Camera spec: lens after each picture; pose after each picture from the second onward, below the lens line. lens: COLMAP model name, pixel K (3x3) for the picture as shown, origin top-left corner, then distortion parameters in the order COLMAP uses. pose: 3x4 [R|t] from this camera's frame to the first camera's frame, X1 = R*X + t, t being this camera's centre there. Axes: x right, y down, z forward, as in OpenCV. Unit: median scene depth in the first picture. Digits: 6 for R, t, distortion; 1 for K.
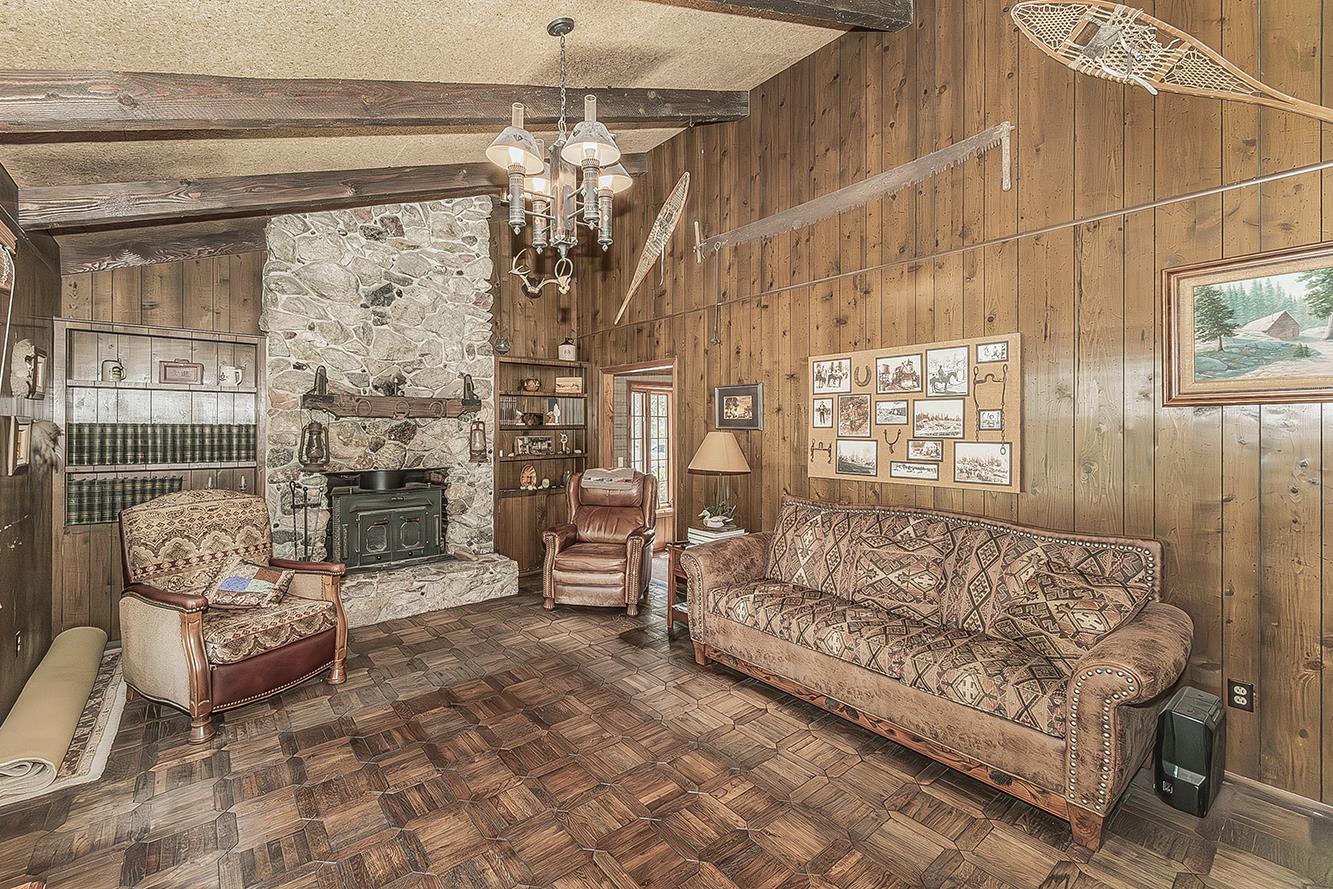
lens RADIAL K [[571.8, 0, 661.1], [0, 571.8, 427.7], [0, 0, 1]] dist [0.006944, 0.000597]
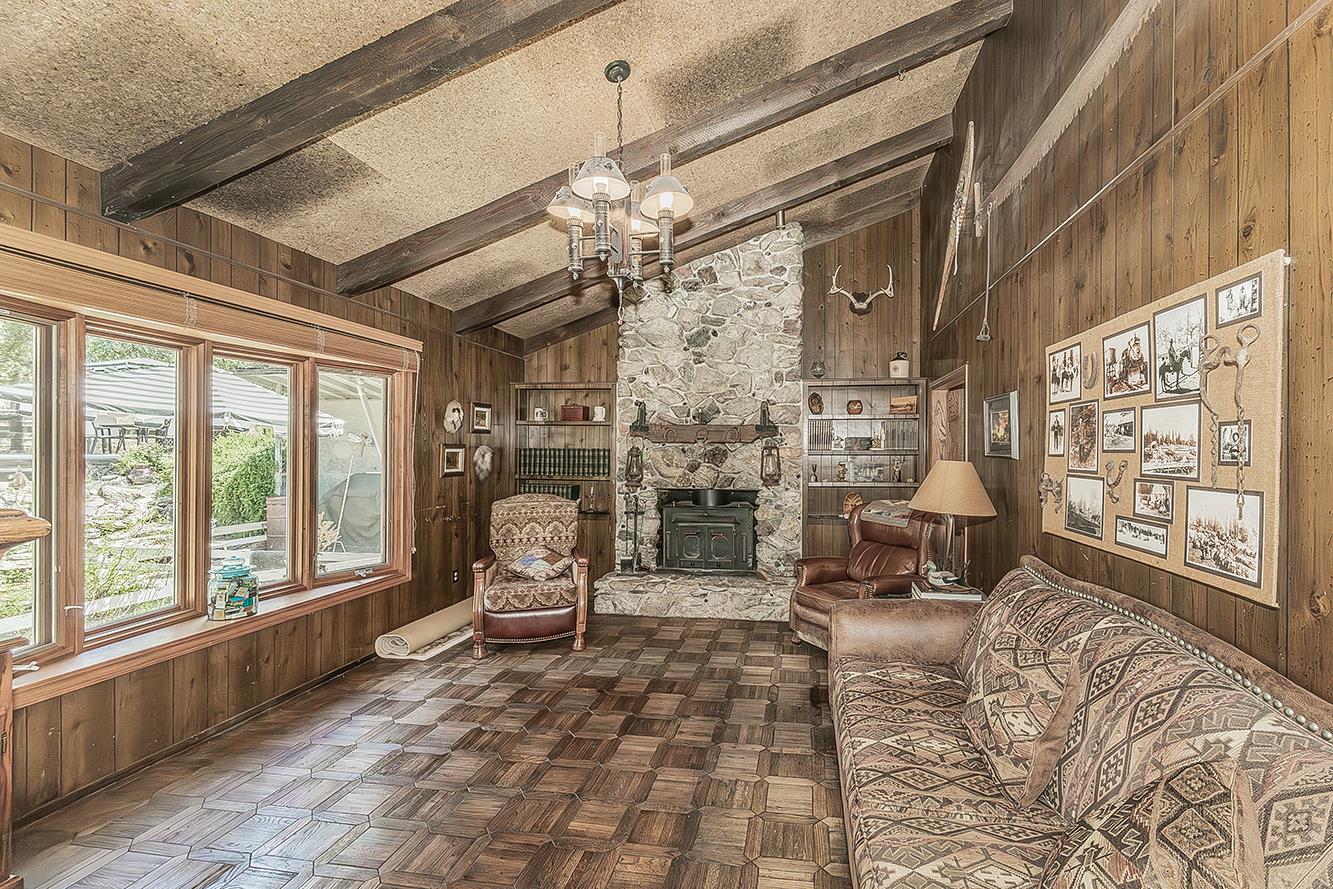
lens RADIAL K [[571.8, 0, 671.6], [0, 571.8, 452.2], [0, 0, 1]] dist [0.006944, 0.000597]
pose [[0.679012, 0.007208, -0.734092, 0.383582], [-0.007693, 0.999967, 0.002703, -0.002443], [0.734087, 0.003812, 0.679045, 0.207583]]
